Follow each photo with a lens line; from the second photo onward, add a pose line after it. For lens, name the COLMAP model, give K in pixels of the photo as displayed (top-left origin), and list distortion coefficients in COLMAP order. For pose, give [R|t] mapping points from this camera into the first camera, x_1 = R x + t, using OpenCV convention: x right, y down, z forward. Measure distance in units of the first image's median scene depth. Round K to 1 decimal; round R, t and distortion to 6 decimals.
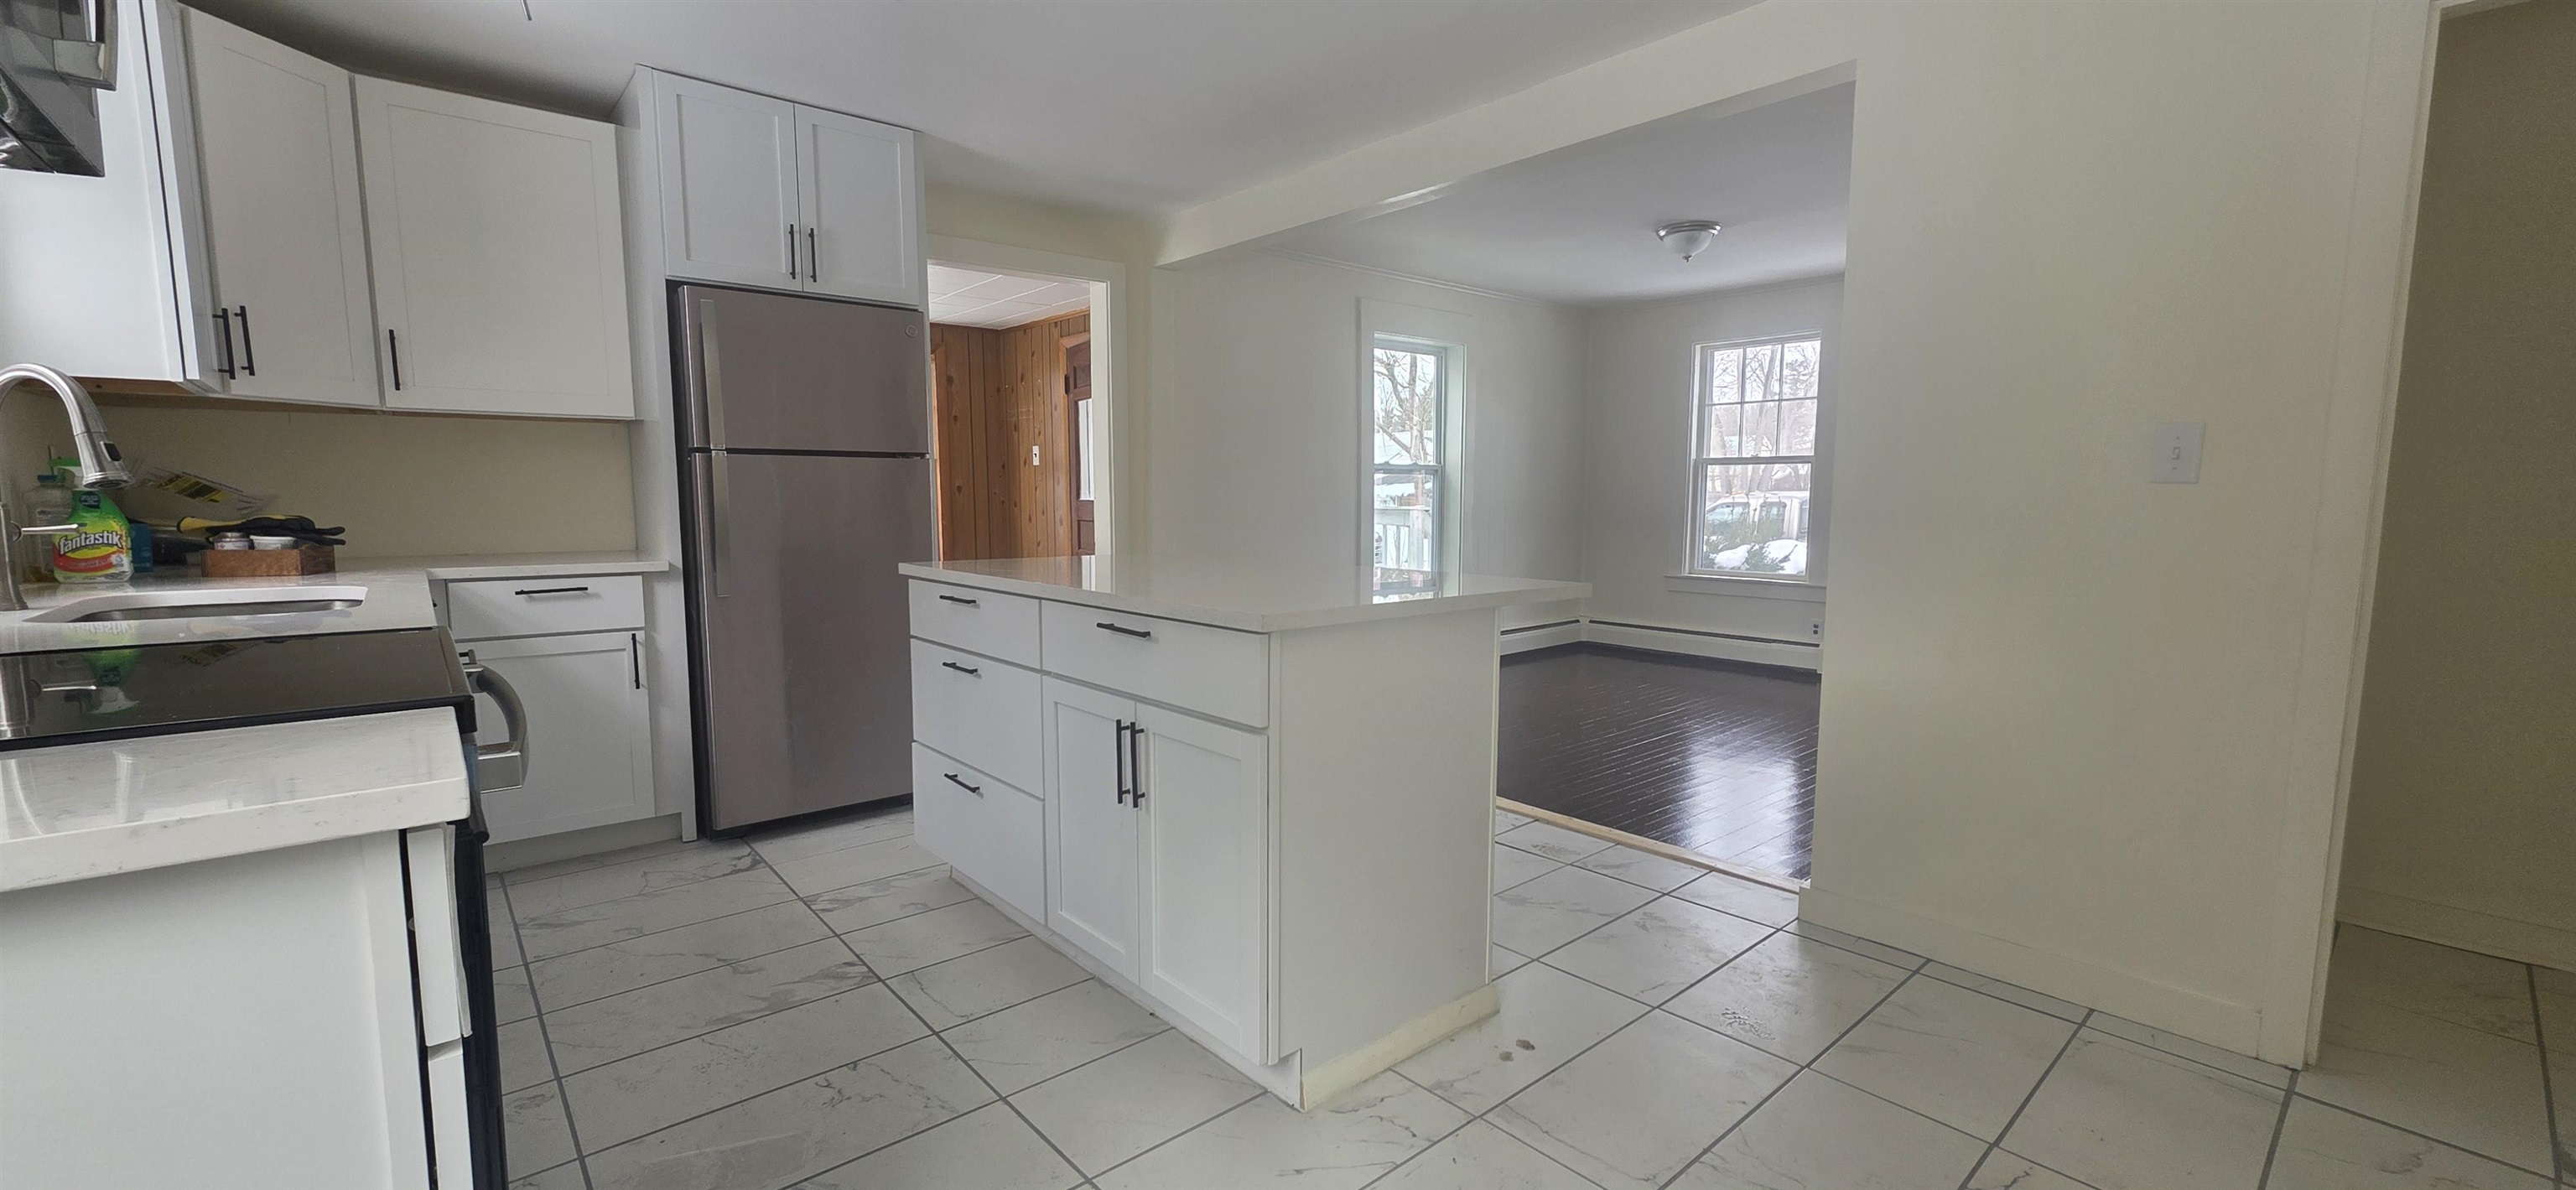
lens RADIAL K [[1022.1, 0, 1336.2], [0, 1022.1, 603.8], [0, 0, 1]] dist [-0.000138, -0.000048]
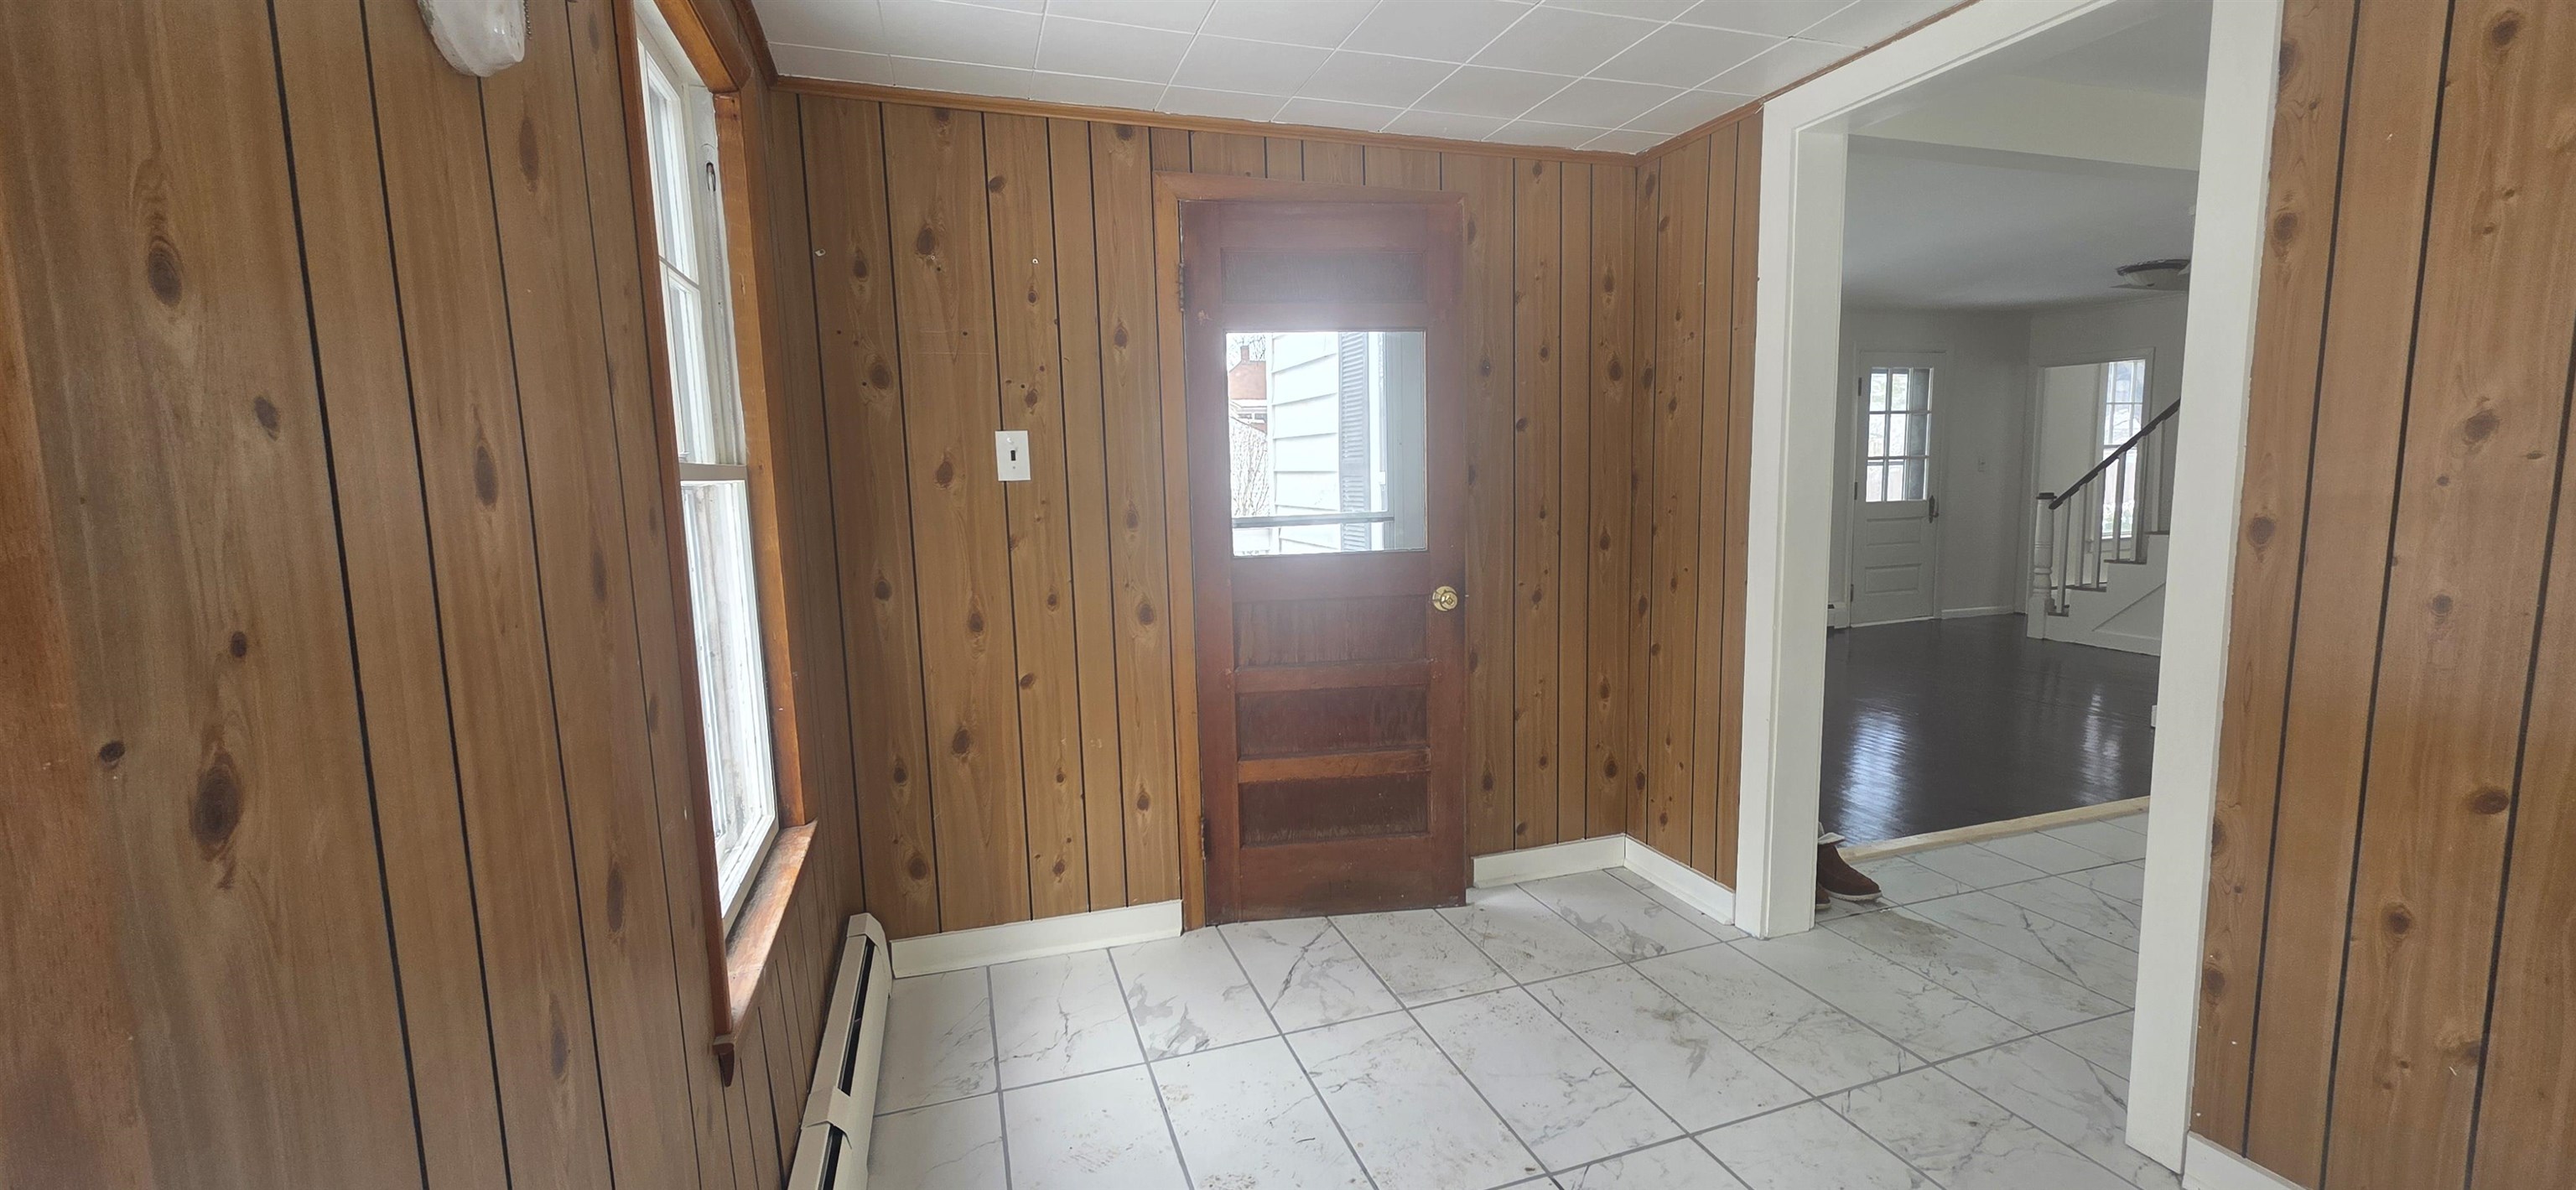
lens RADIAL K [[1022.1, 0, 1336.2], [0, 1022.1, 603.8], [0, 0, 1]] dist [-0.000138, -0.000048]
pose [[0.401657, -0.129725, 0.906556, -0.814097], [0.122688, 0.988615, 0.087110, -0.146057], [-0.907535, 0.076235, 0.412999, 0.986886]]
